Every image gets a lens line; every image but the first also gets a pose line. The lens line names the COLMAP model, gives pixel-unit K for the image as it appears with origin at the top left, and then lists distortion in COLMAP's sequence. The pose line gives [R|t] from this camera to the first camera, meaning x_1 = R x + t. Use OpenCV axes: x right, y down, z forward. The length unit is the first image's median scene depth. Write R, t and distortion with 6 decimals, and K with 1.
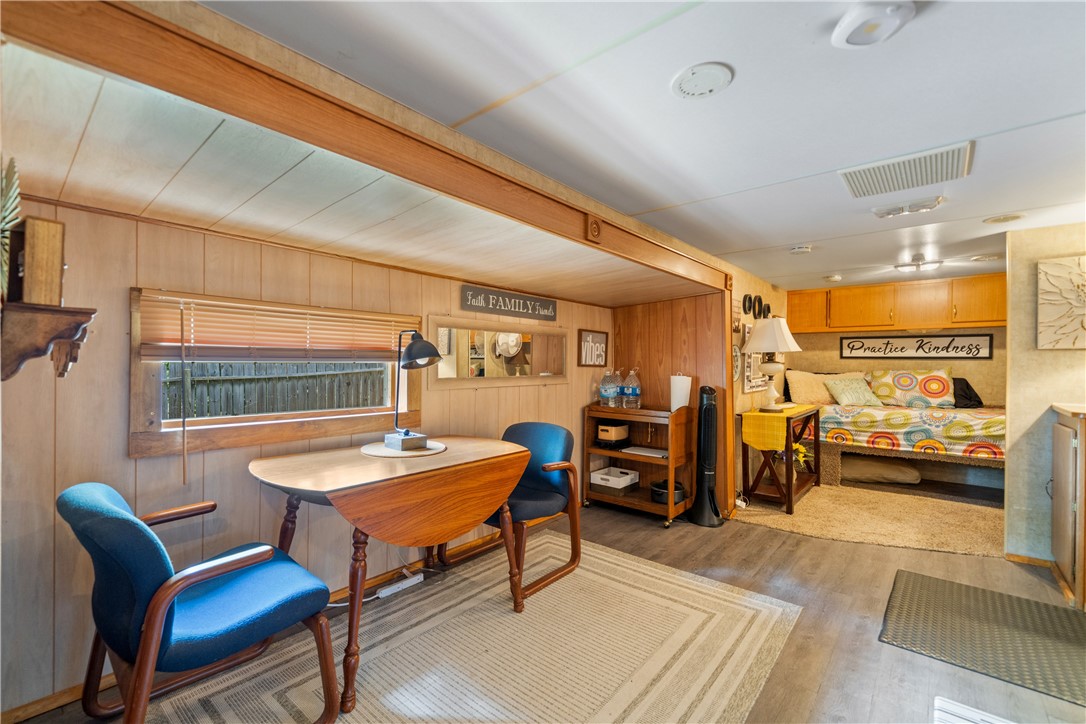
lens RADIAL K [[465.3, 0, 544.5], [0, 465.3, 367.1], [0, 0, 1]] dist [-0.001463, -0.000282]
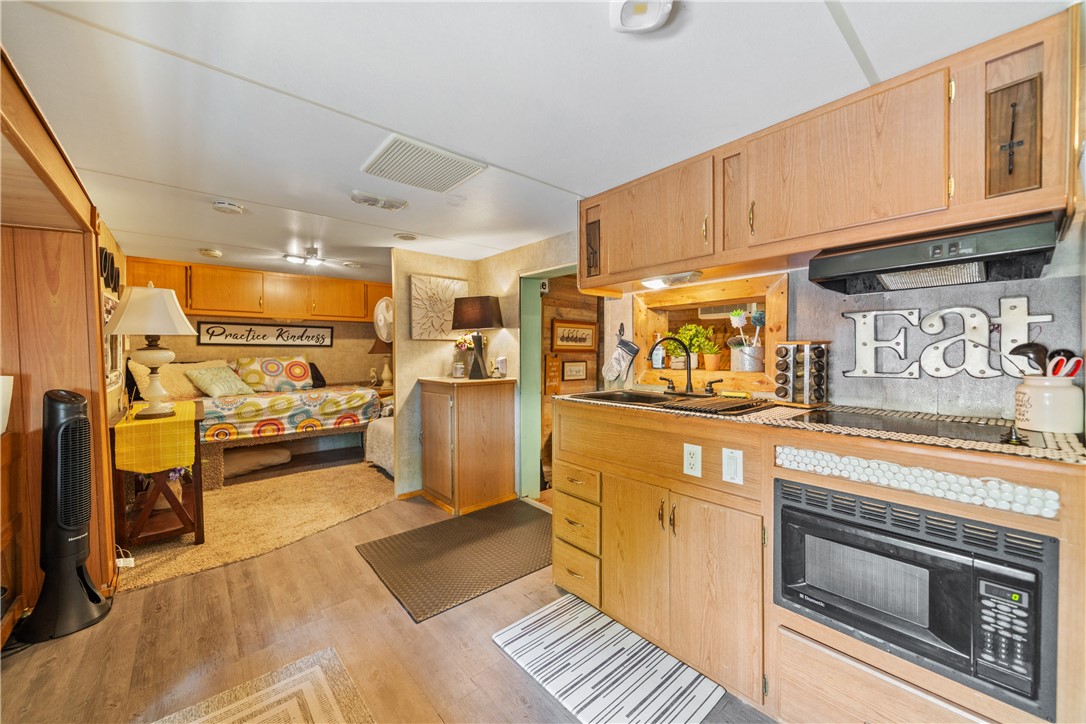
lens RADIAL K [[413.2, 0, 543.1], [0, 413.2, 357.6], [0, 0, 1]] dist [-0.000012, 0.000055]
pose [[0.151393, -0.018905, 0.988293, -0.058998], [0.011588, 0.999782, 0.017350, -0.000911], [-0.988406, 0.008826, 0.151579, 0.298152]]
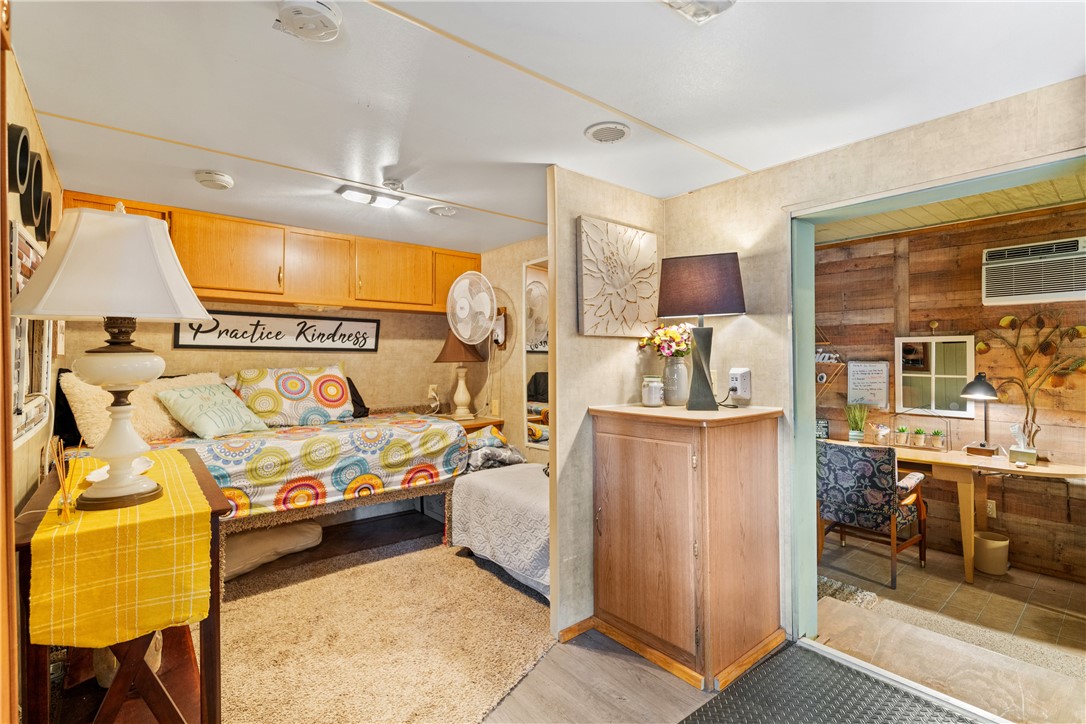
lens RADIAL K [[506.5, 0, 544.7], [0, 506.5, 351.3], [0, 0, 1]] dist [0.002228, 0.000183]
pose [[0.170051, 0.014146, 0.985334, 0.179537], [0.011972, 0.999794, -0.016420, -0.000413], [-0.985363, 0.014588, 0.169846, 0.635070]]
